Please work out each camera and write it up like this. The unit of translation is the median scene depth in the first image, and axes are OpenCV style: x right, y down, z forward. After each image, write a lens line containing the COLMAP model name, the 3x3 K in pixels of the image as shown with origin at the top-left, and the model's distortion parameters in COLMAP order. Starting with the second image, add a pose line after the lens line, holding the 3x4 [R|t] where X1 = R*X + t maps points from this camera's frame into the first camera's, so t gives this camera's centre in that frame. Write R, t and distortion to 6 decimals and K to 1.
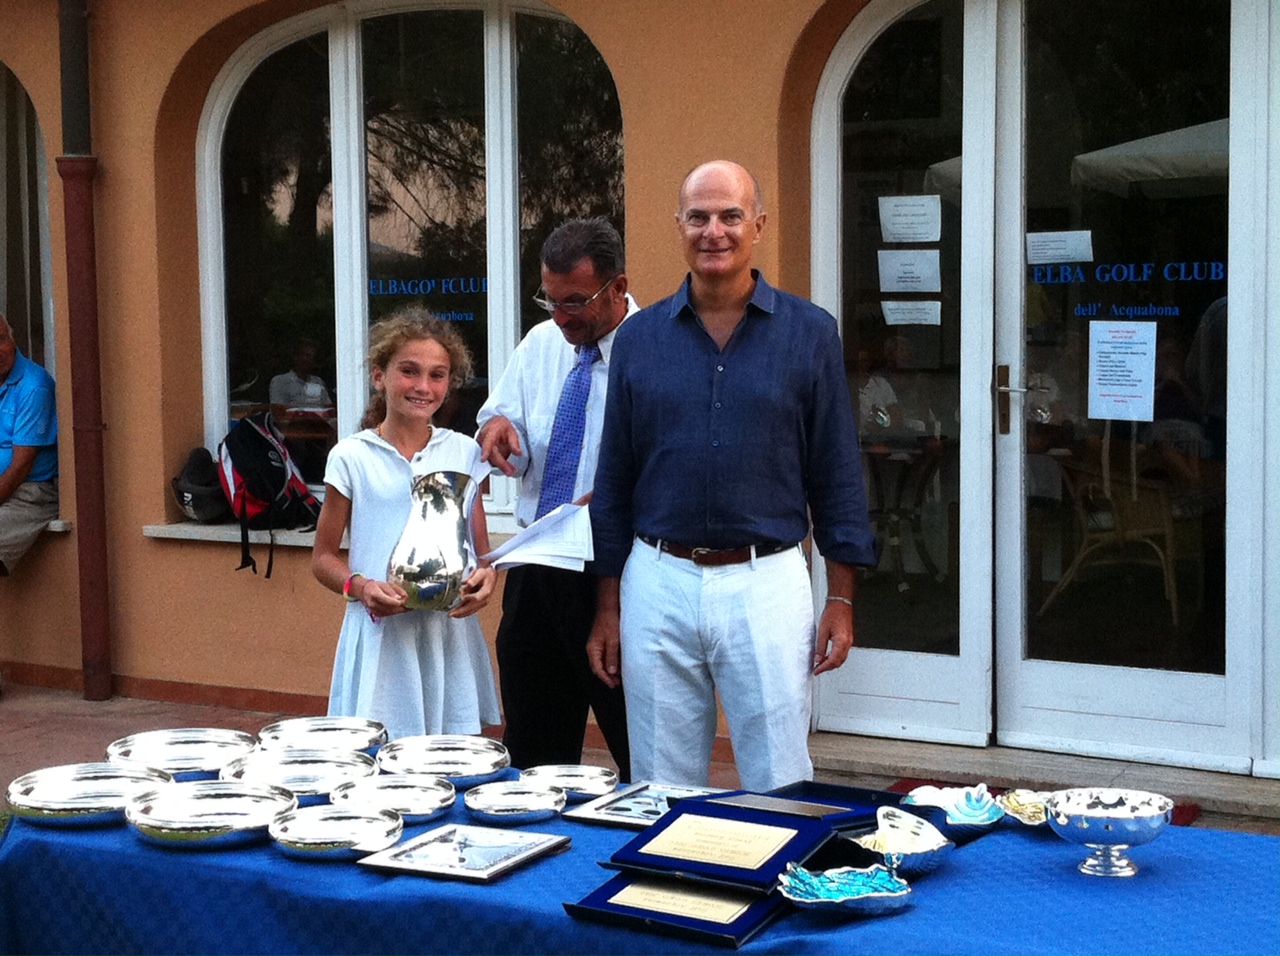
lens RADIAL K [[2286.7, 0, 640.4], [0, 2286.7, 480.7], [0, 0, 1]] dist [0.082255, 0.000000]
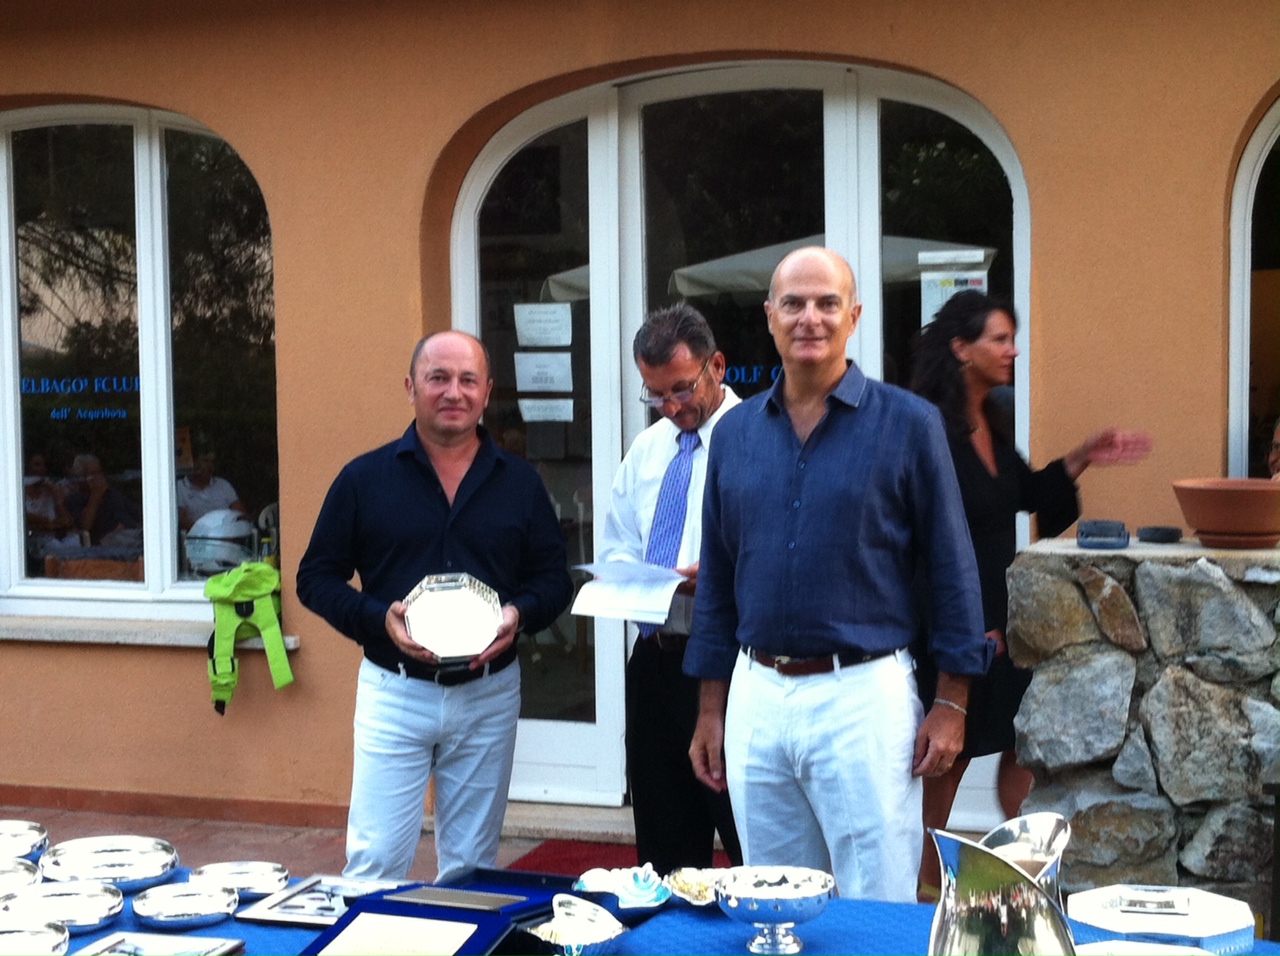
lens RADIAL K [[1831.5, 0, 642.8], [0, 1831.5, 471.4], [0, 0, 1]] dist [0.035027, 0.000000]
pose [[0.976898, -0.012080, 0.213363, -0.023907], [0.018391, 0.999449, -0.027619, -0.019342], [-0.212912, 0.030905, 0.976582, 0.138549]]
